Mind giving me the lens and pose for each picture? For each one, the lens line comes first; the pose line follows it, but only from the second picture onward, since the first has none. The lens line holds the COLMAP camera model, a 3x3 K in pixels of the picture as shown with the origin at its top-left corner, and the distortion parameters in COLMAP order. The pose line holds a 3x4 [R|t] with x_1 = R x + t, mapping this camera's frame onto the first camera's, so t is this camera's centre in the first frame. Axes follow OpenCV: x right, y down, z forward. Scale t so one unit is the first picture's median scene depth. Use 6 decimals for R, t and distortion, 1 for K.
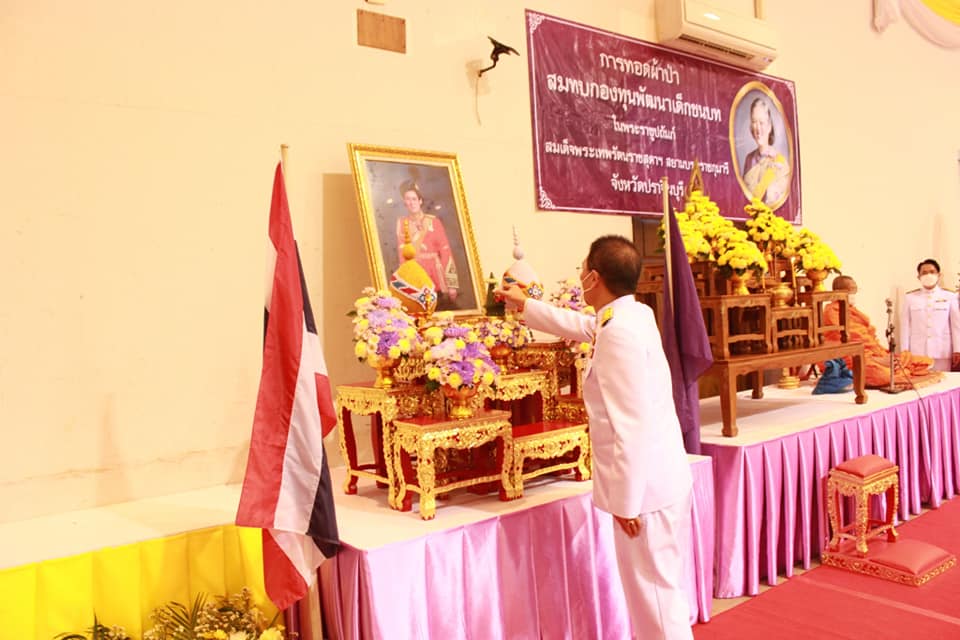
lens RADIAL K [[791.0, 0, 480.0], [0, 791.0, 320.0], [0, 0, 1]] dist [-0.161681, 0.142845]
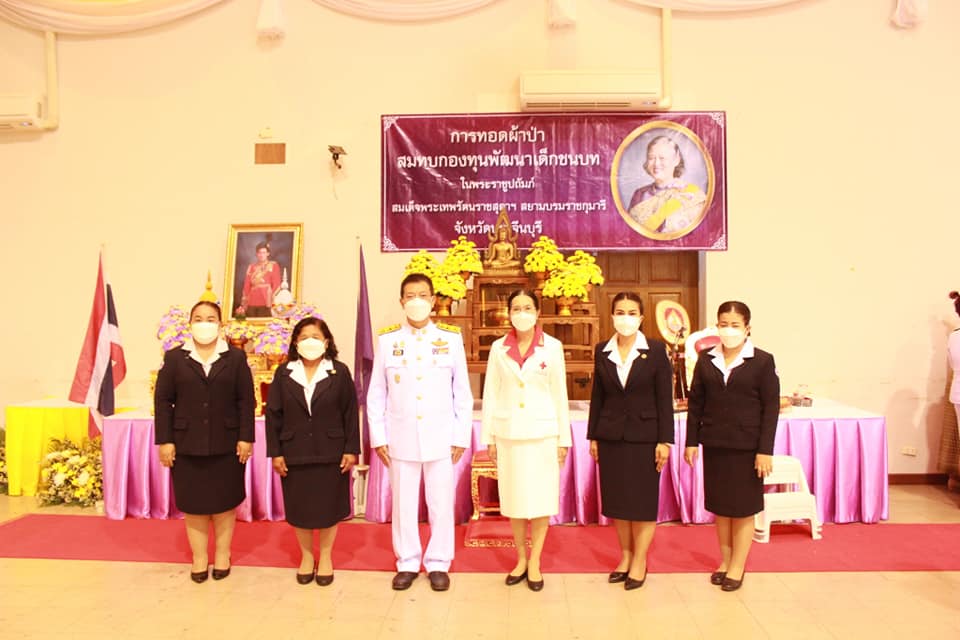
lens RADIAL K [[791.0, 0, 480.0], [0, 791.0, 320.0], [0, 0, 1]] dist [-0.161681, 0.142845]
pose [[0.756689, 0.047387, -0.652055, 1.163310], [-0.044244, 0.998795, 0.021243, -0.051226], [0.652276, 0.012775, 0.757874, -0.000145]]
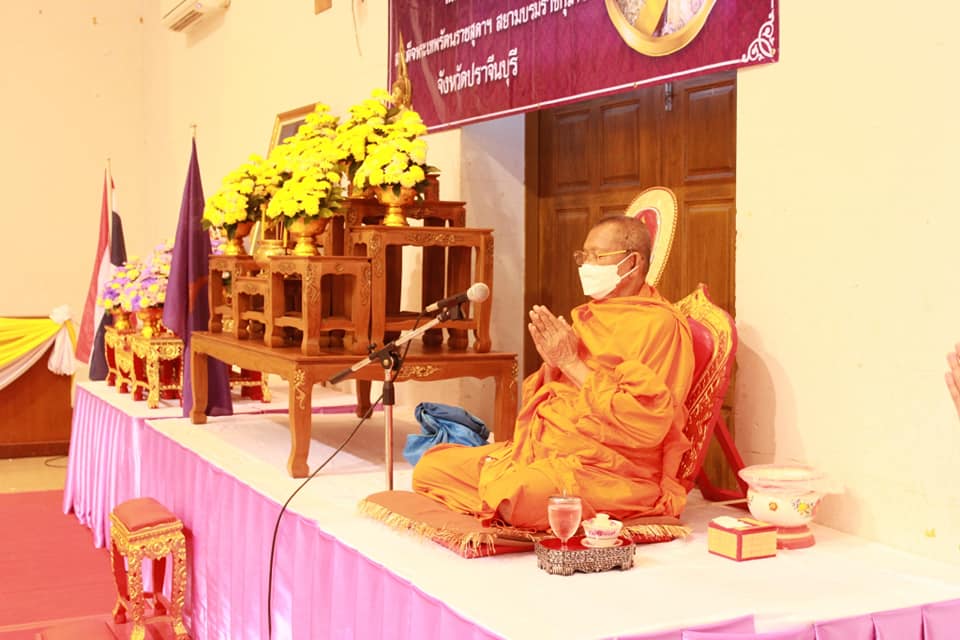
lens RADIAL K [[1289.5, 0, 480.0], [0, 1289.5, 320.0], [0, 0, 1]] dist [-0.017064, -0.014400]
pose [[-0.212055, 0.097988, -0.972333, 1.372253], [-0.009480, 0.994707, 0.102311, -0.090658], [0.977212, 0.030914, -0.210004, 1.362172]]
